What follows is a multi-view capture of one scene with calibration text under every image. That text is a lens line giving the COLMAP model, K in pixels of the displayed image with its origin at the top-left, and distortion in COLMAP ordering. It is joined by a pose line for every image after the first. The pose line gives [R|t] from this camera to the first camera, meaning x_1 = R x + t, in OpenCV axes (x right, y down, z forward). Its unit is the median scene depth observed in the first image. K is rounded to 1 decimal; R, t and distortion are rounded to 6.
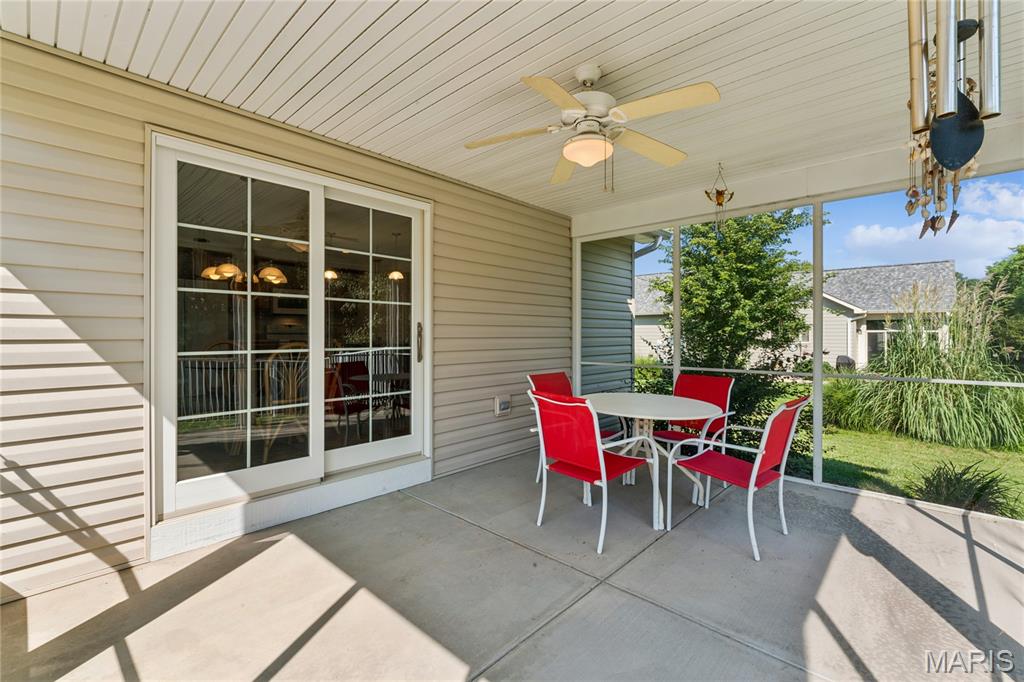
lens RADIAL K [[450.8, 0, 508.2], [0, 450.8, 344.1], [0, 0, 1]] dist [-0.000121, -0.000094]
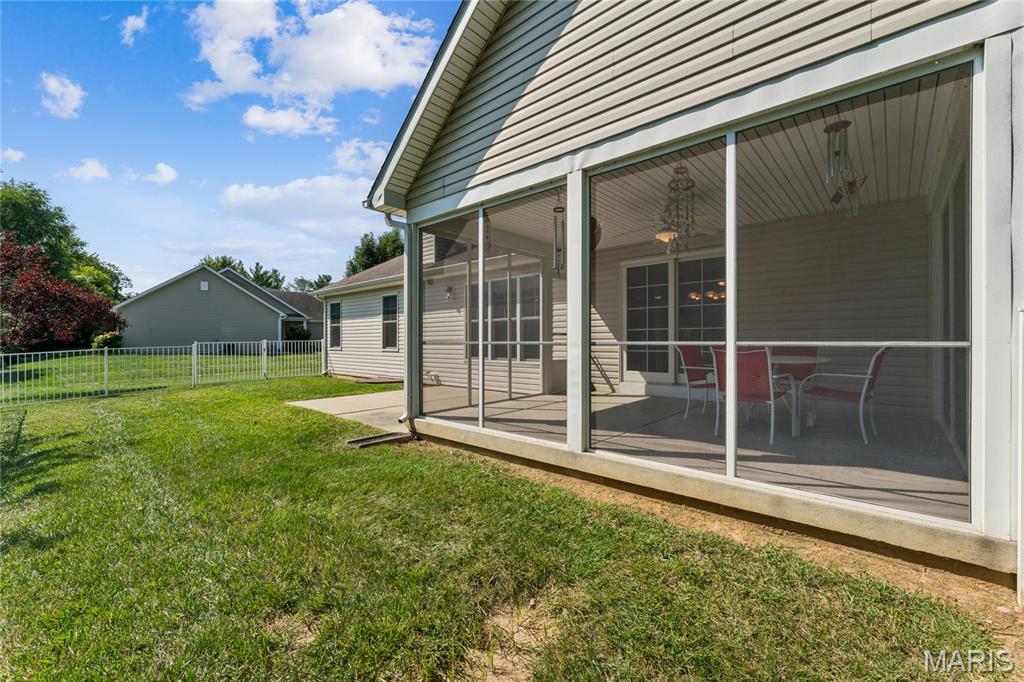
lens RADIAL K [[421.3, 0, 512.0], [0, 421.3, 341.0], [0, 0, 1]] dist [0.000006, -0.000002]
pose [[0.019247, 0.002230, -0.999812, 2.090757], [-0.016041, 0.999869, 0.001921, 0.098757], [0.999686, 0.016001, 0.019281, 0.130832]]
